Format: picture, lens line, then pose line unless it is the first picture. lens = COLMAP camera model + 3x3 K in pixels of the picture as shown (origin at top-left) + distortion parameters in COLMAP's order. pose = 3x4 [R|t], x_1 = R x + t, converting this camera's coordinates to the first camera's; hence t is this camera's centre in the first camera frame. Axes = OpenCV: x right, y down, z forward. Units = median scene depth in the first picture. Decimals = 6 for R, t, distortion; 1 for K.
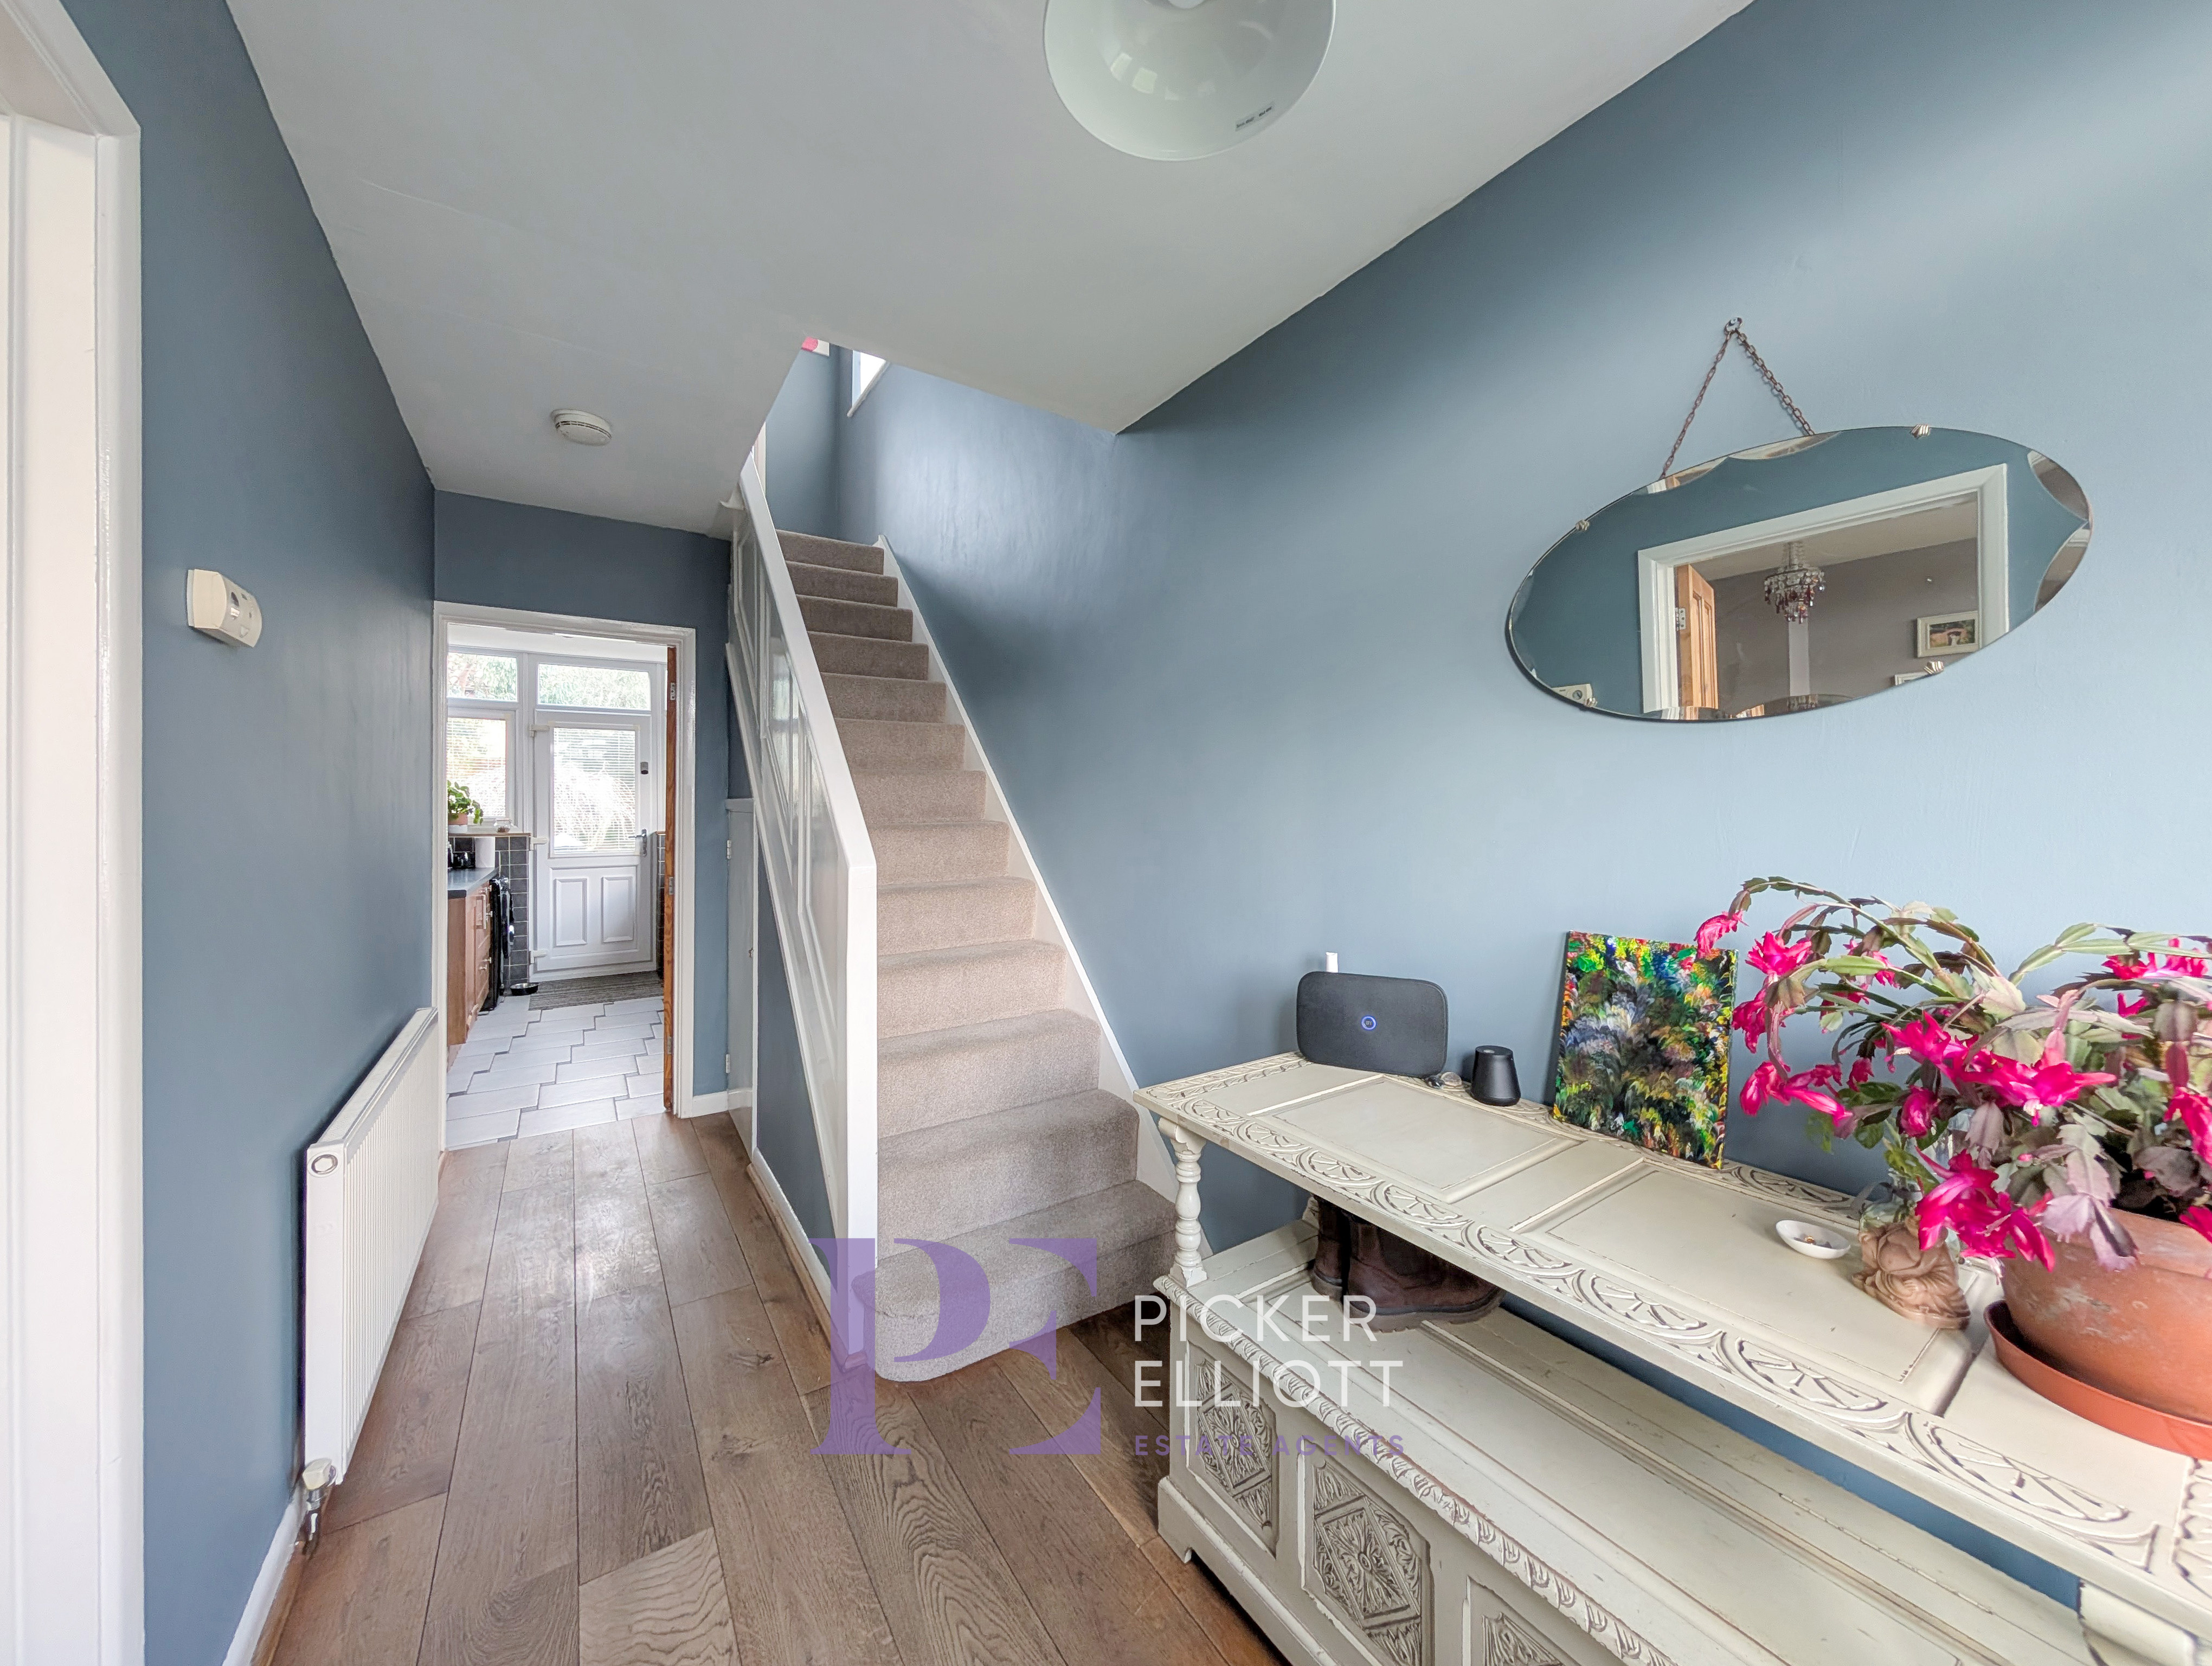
lens RADIAL K [[812.6, 0, 1106.0], [0, 812.6, 811.2], [0, 0, 1]] dist [-0.001496, 0.000912]
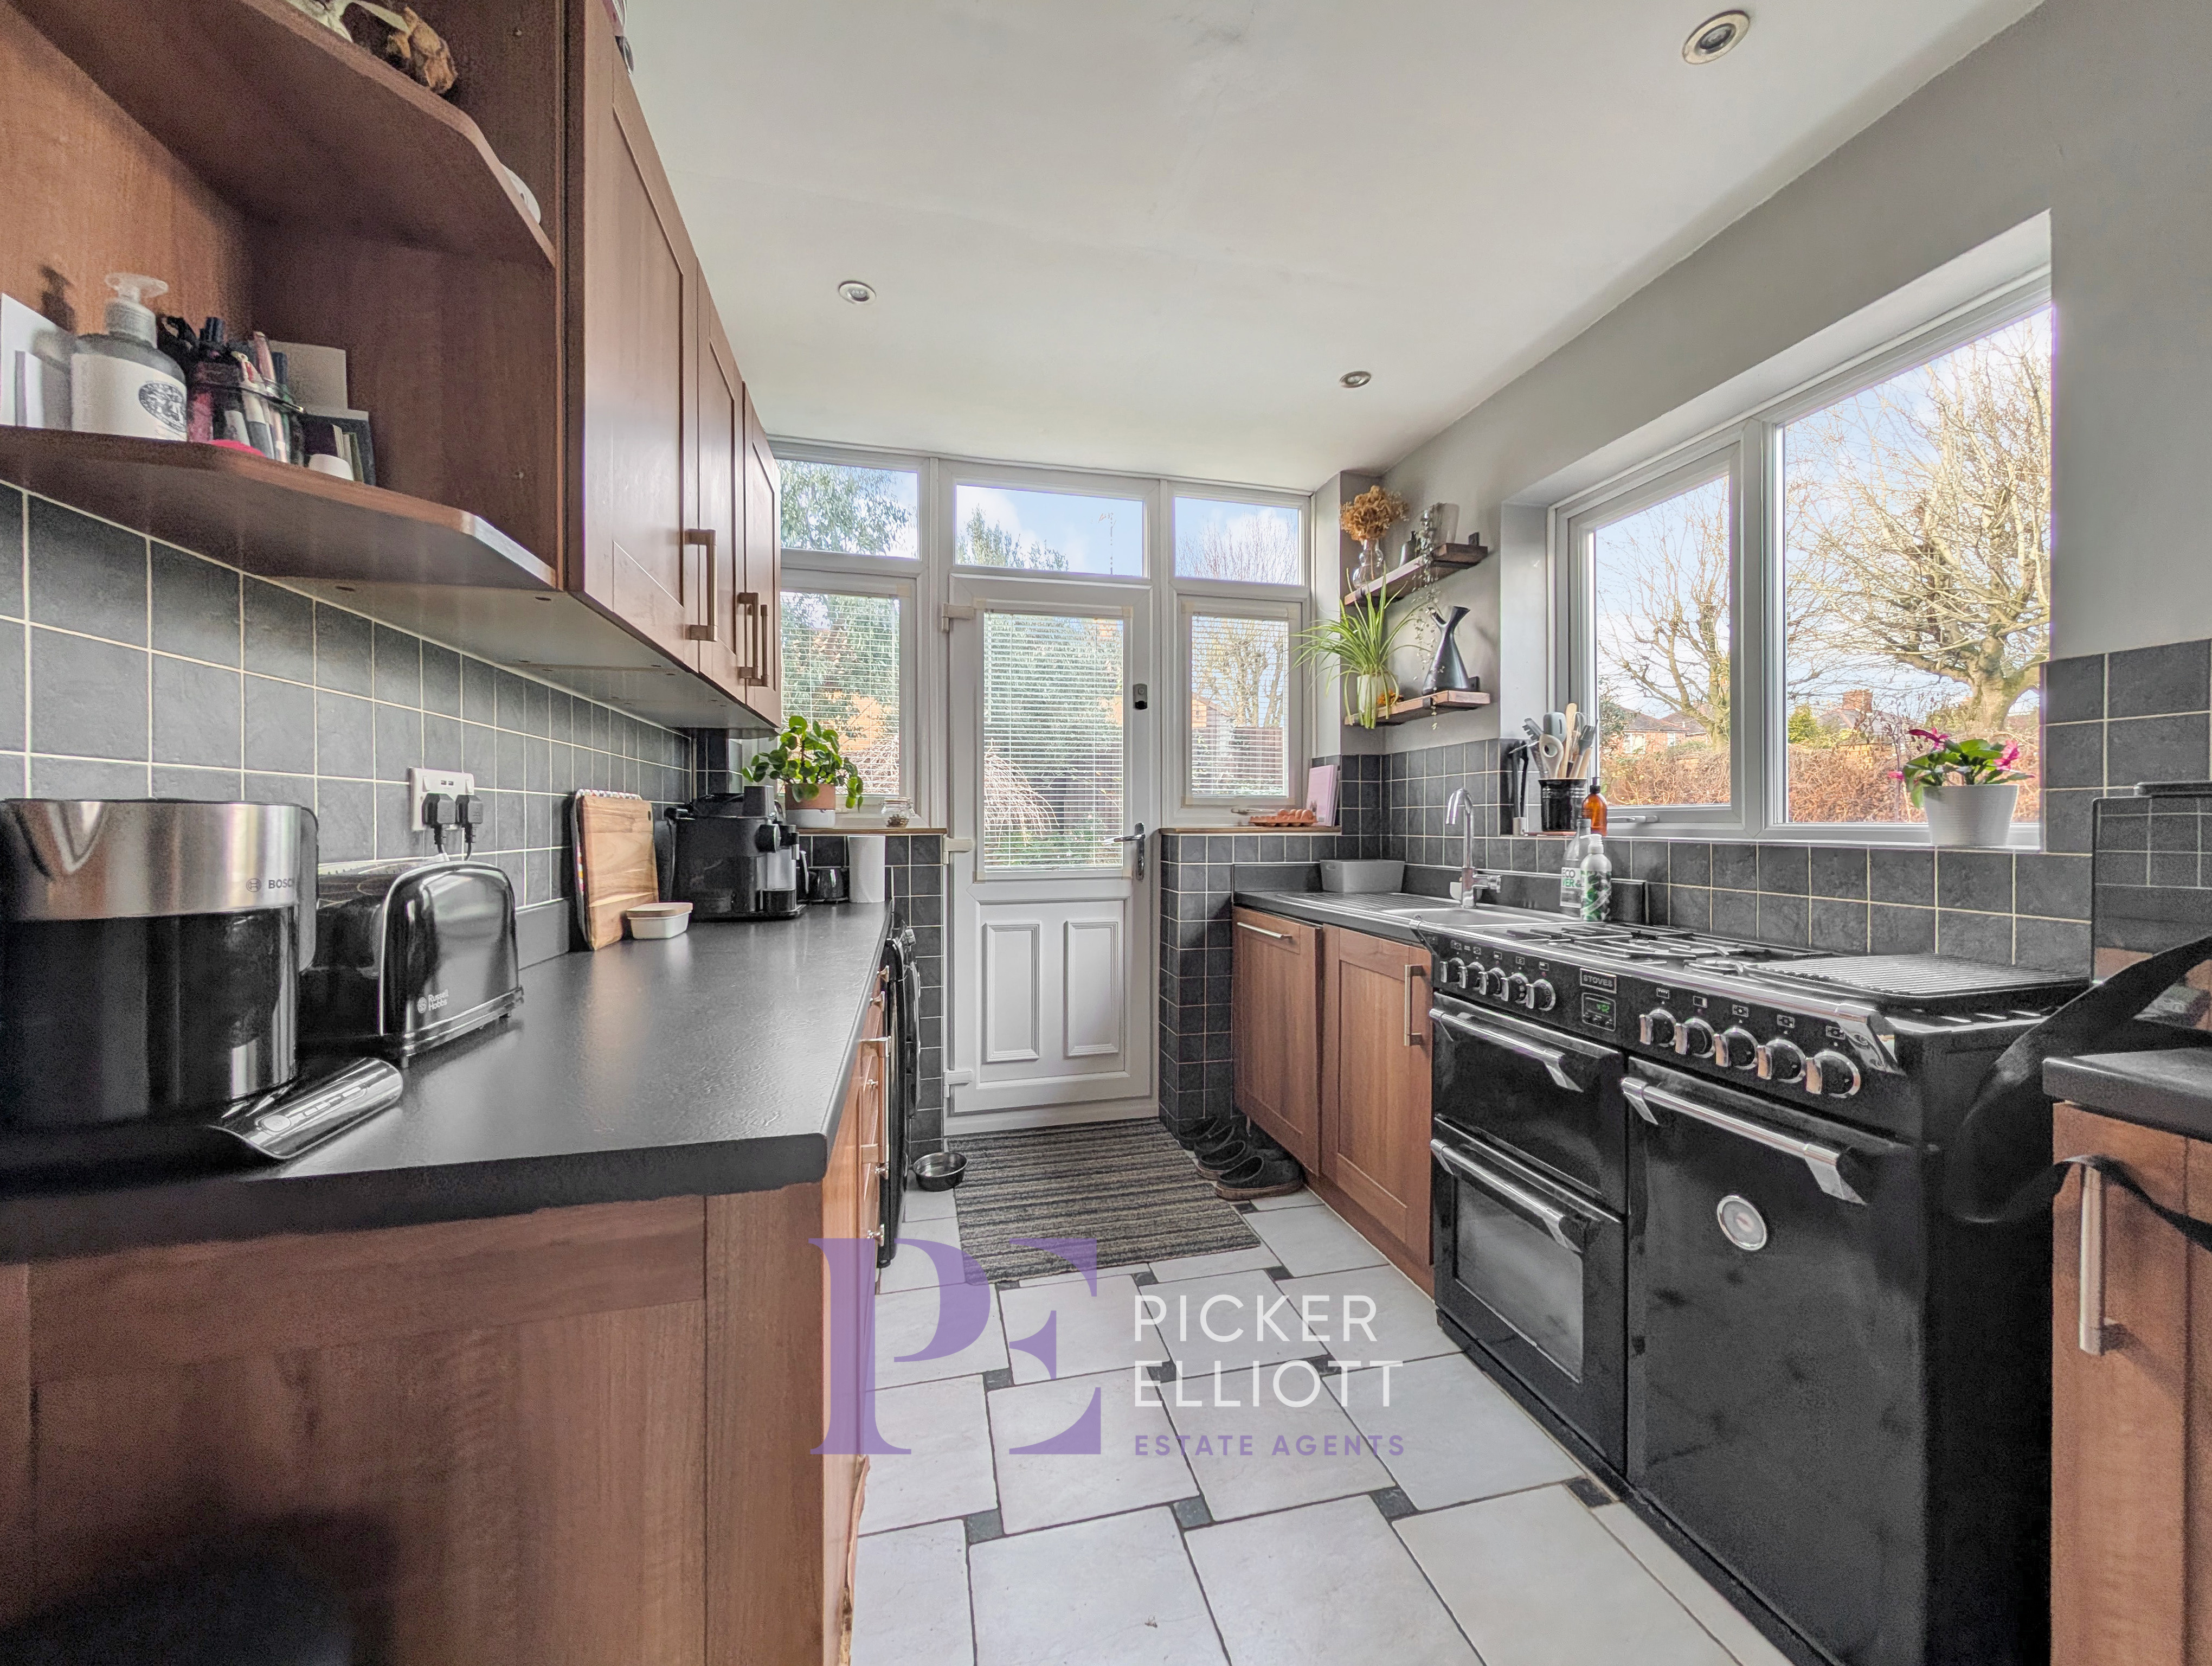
lens RADIAL K [[812.6, 0, 1103.9], [0, 812.6, 833.9], [0, 0, 1]] dist [-0.001496, 0.000912]
pose [[0.941510, 0.005850, -0.336935, -0.461617], [-0.003583, 0.999967, 0.007348, 0.026487], [0.336967, -0.005711, 0.941499, 0.584457]]
